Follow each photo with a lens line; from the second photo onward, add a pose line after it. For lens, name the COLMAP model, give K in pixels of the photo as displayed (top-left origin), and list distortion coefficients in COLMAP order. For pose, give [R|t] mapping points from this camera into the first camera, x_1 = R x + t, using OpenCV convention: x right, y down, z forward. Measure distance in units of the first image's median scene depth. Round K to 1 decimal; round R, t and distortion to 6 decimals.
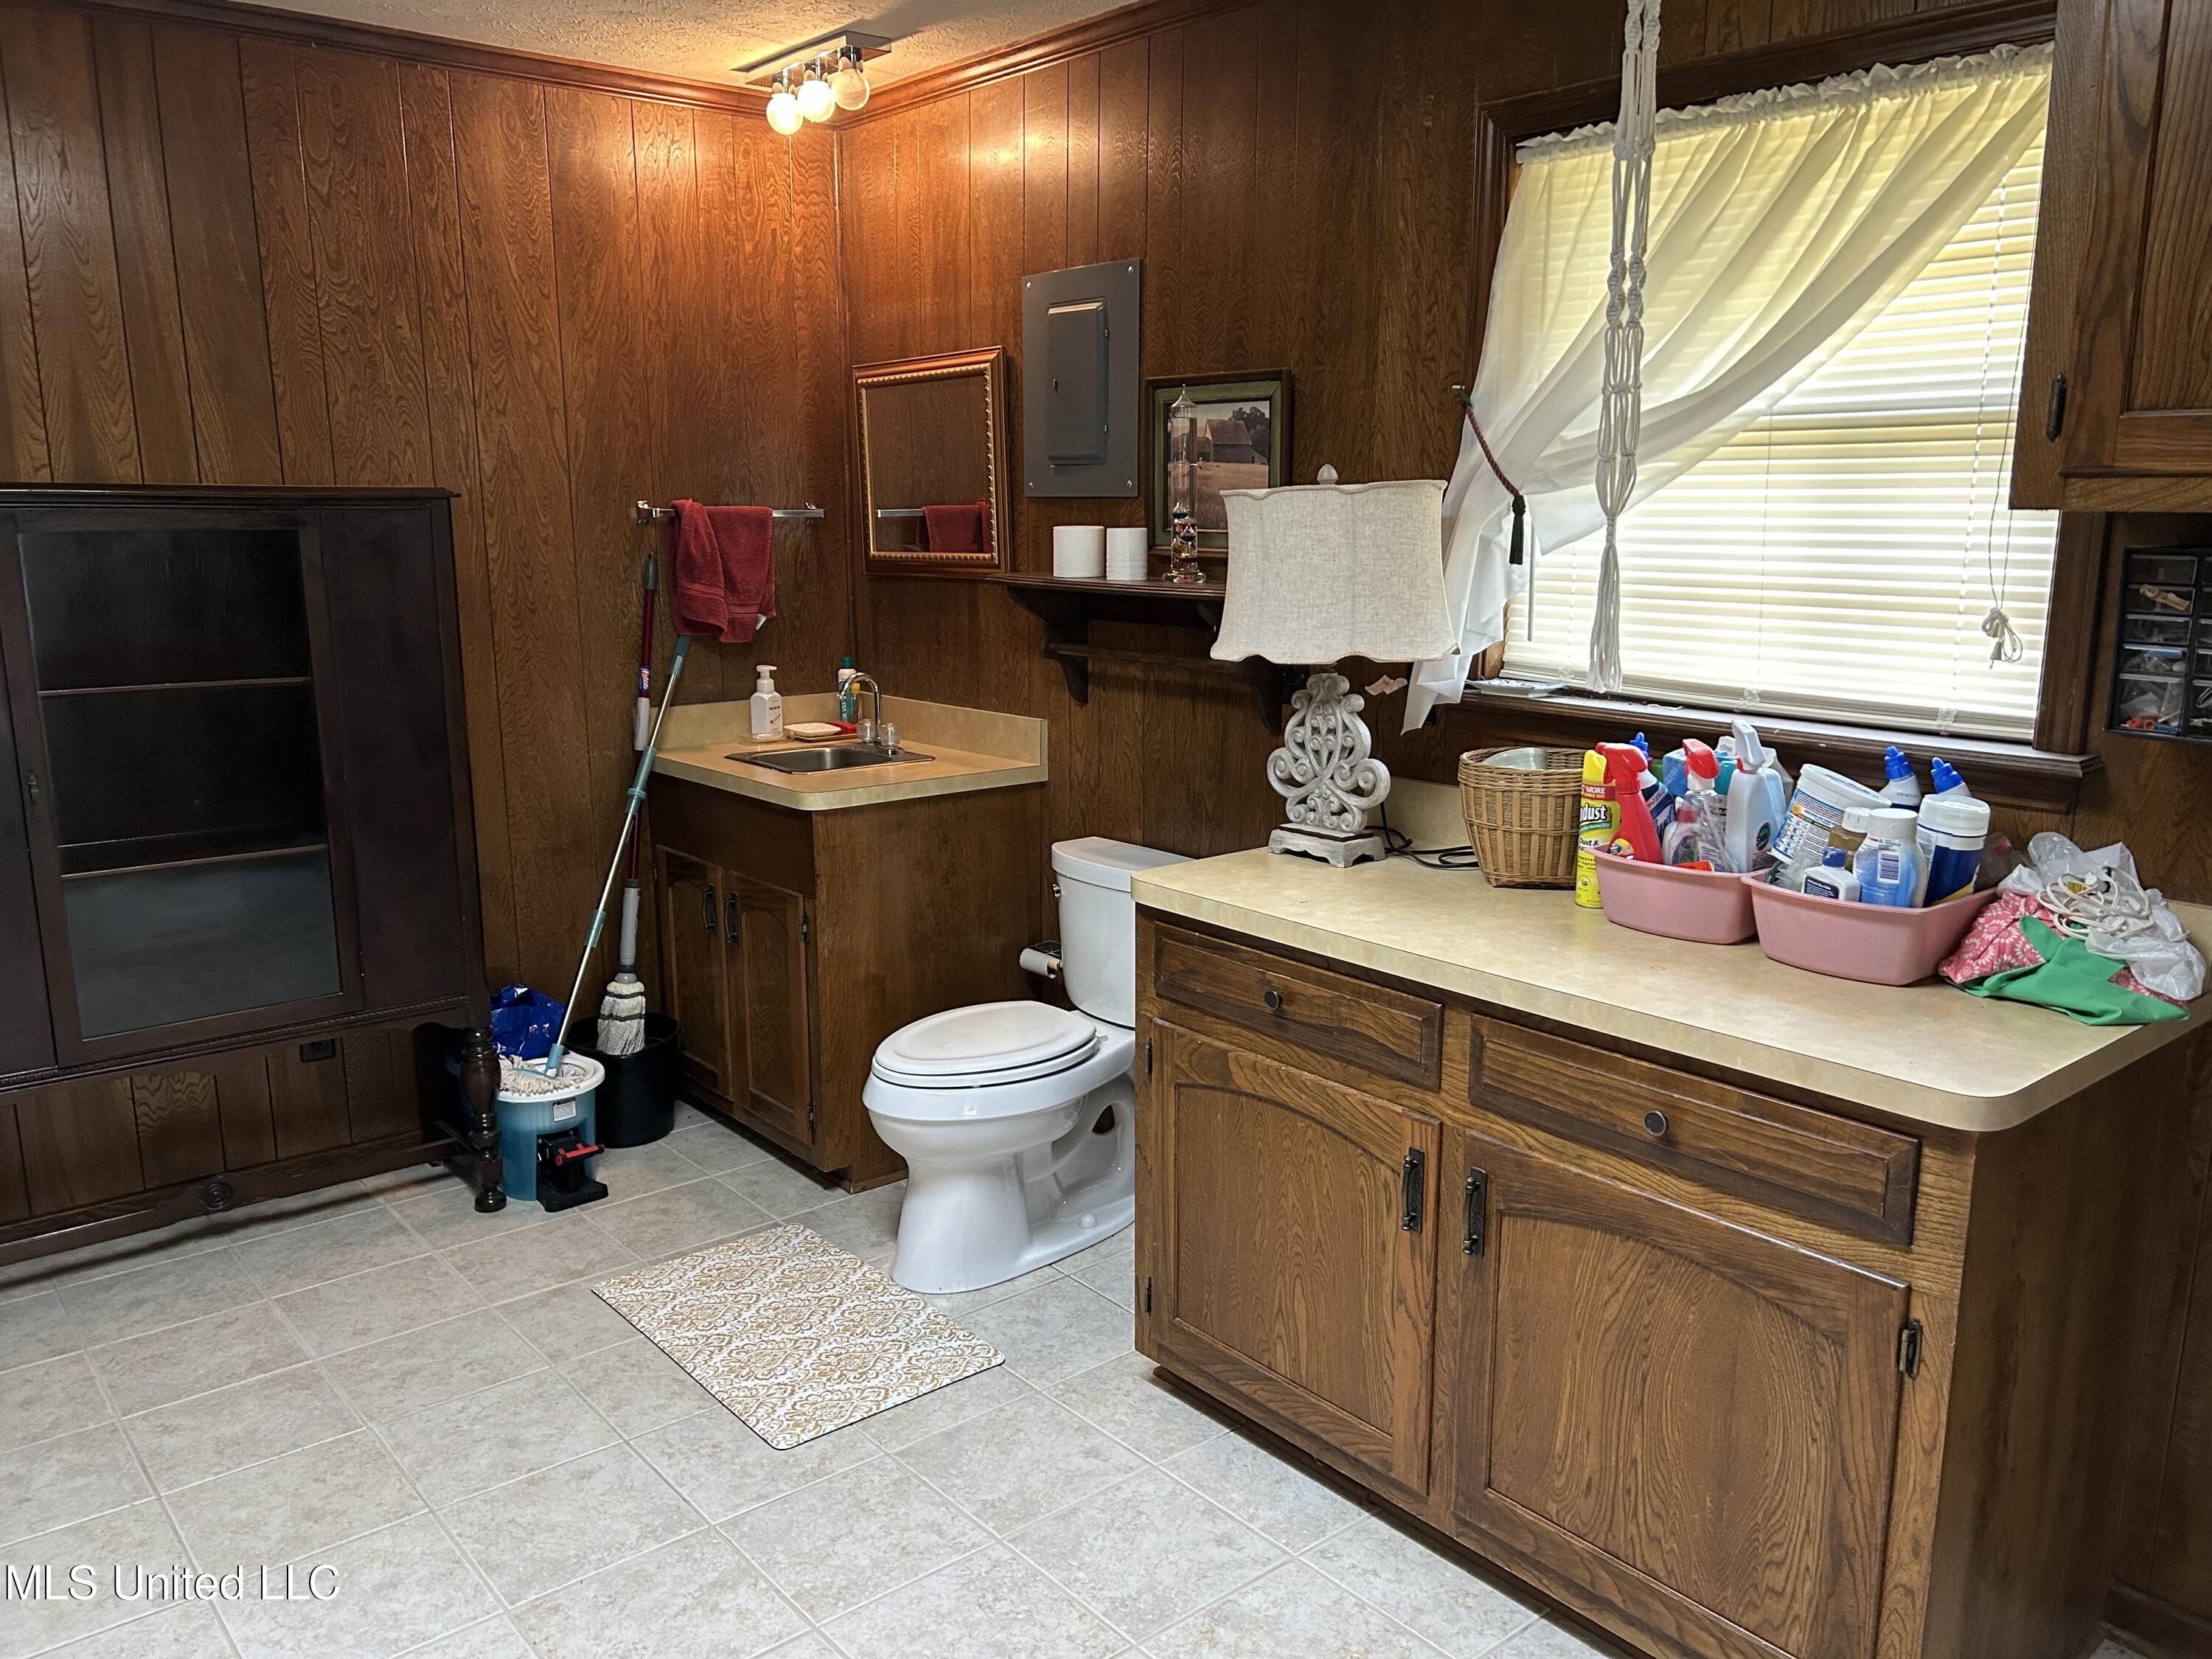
lens RADIAL K [[1669.7, 0, 1107.6], [0, 1669.7, 839.2], [0, 0, 1]] dist [0.062003, -0.064456]
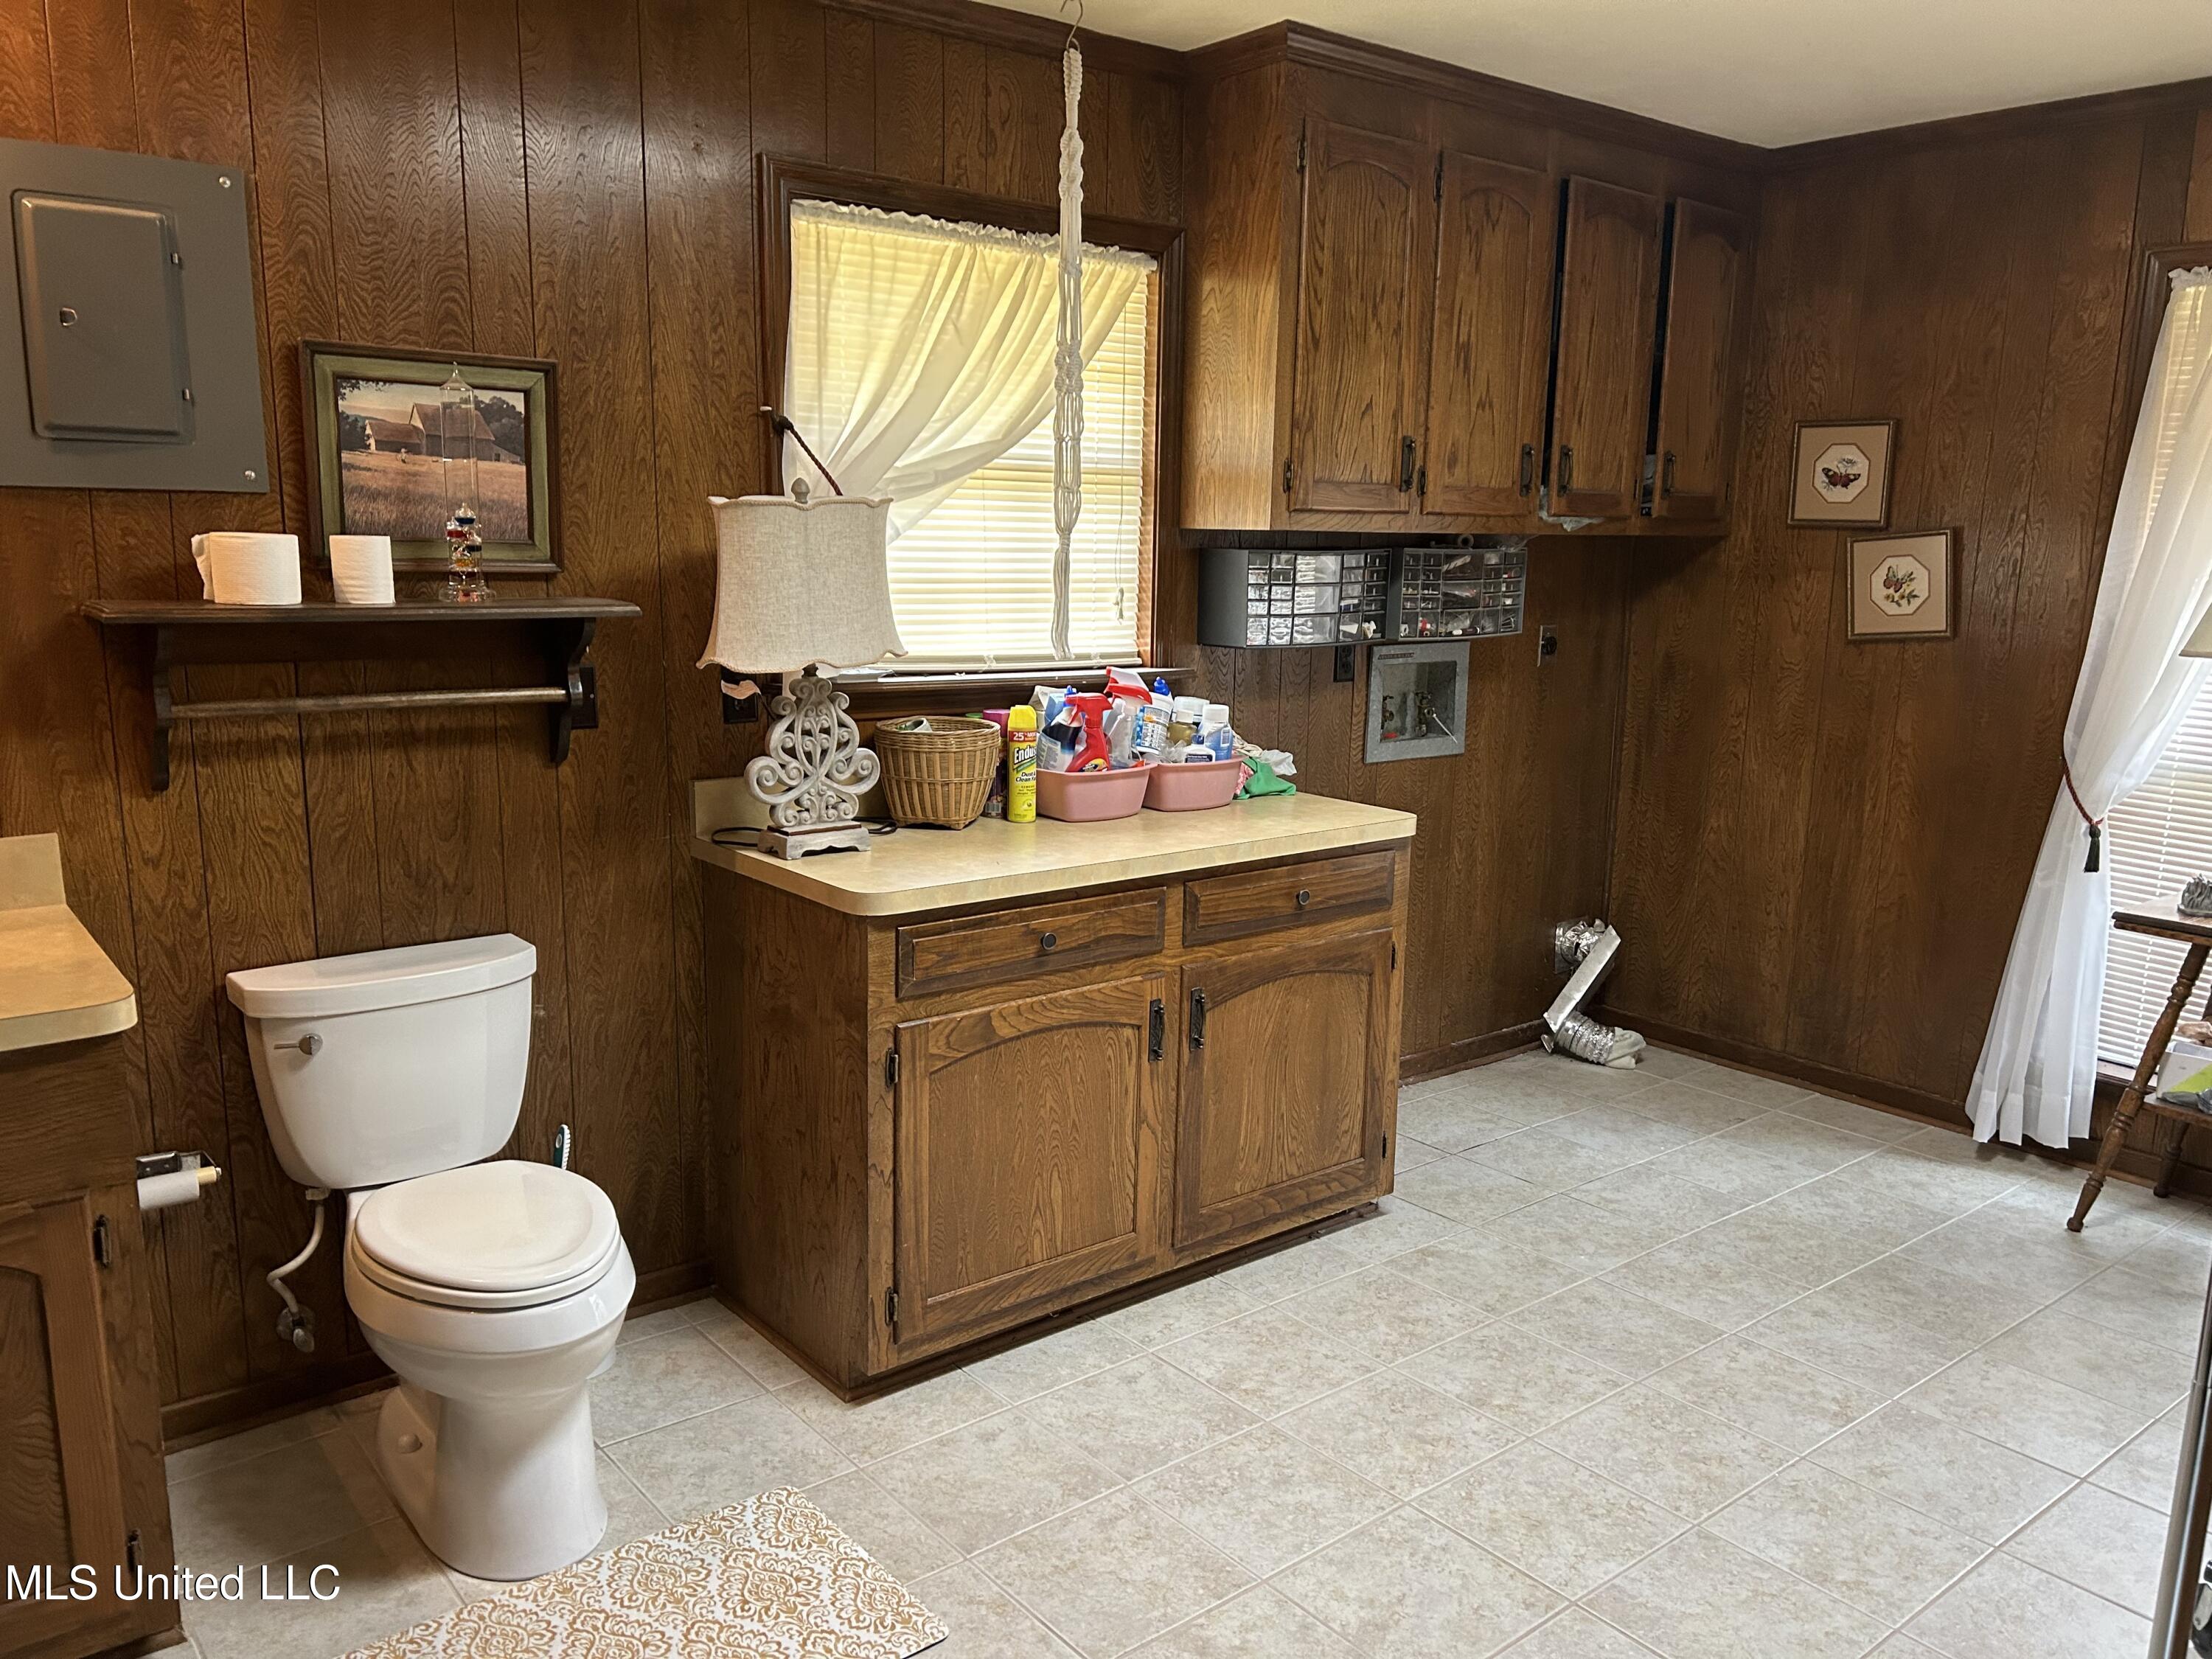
lens RADIAL K [[1648.2, 0, 1105.1], [0, 1648.2, 847.7], [0, 0, 1]] dist [0.117282, -0.171074]
pose [[0.023902, -0.189058, 0.981675, -0.966331], [0.183036, 0.966184, 0.181619, -0.160640], [-0.982816, 0.175341, 0.057698, 0.827081]]
